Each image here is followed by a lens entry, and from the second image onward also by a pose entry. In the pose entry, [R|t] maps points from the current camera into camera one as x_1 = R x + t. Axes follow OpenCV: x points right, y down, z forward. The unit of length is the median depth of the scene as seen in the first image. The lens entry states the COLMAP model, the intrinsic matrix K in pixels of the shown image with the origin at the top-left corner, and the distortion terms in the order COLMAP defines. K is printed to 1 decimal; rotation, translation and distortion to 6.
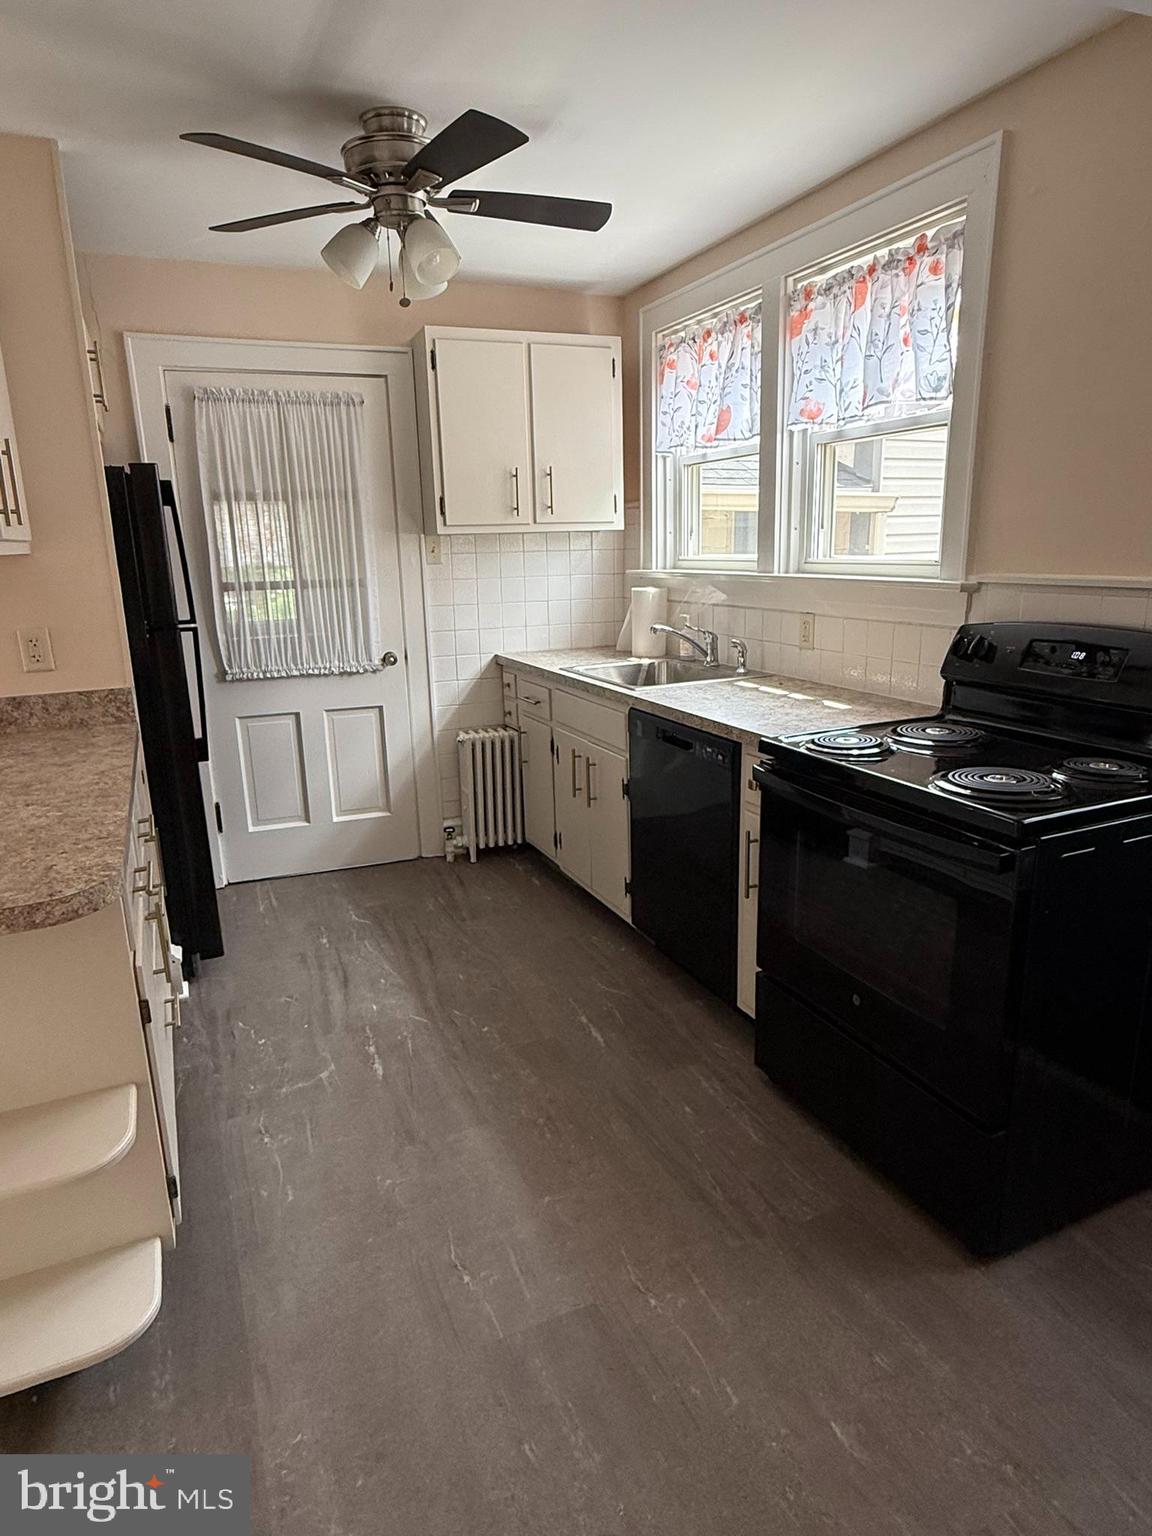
lens RADIAL K [[907.0, 0, 576.0], [0, 907.0, 768.0], [0, 0, 1]] dist [-0.006461, -0.001461]
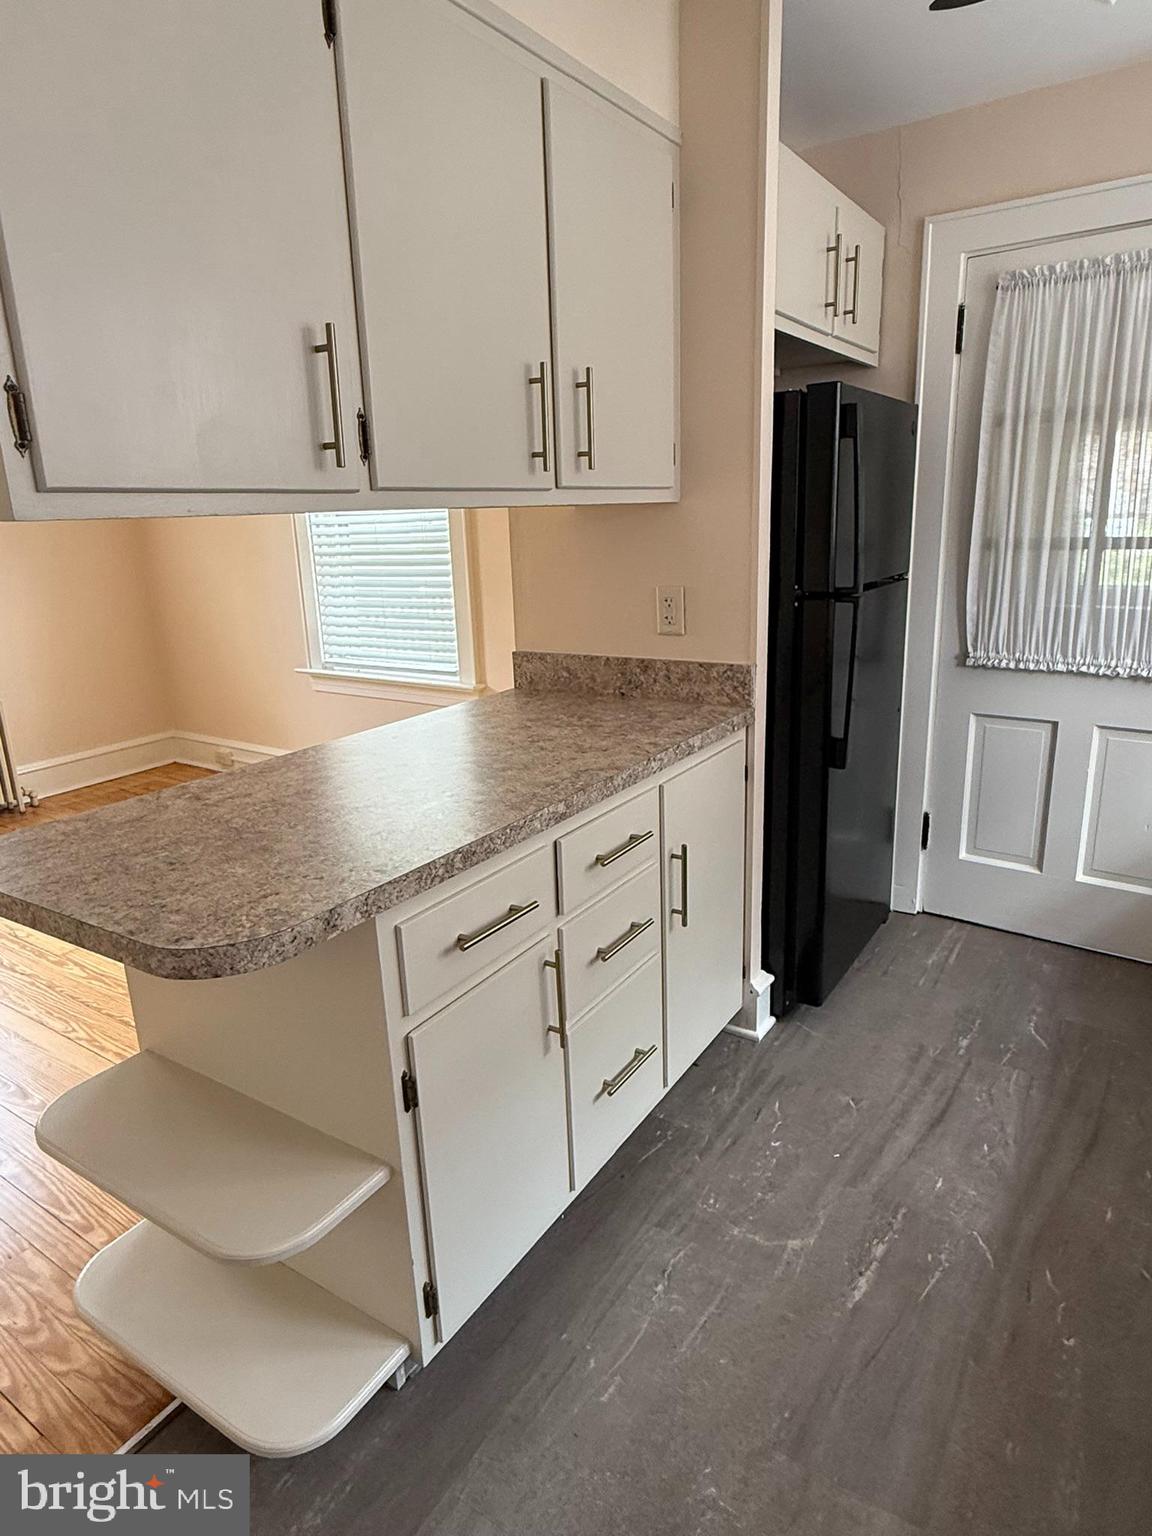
lens RADIAL K [[907.0, 0, 576.0], [0, 907.0, 768.0], [0, 0, 1]] dist [-0.006461, -0.001461]
pose [[0.542926, 0.230046, -0.807657, 0.088045], [-0.183302, 0.971021, 0.153357, -0.076854], [0.819531, 0.064784, 0.569361, 0.325359]]
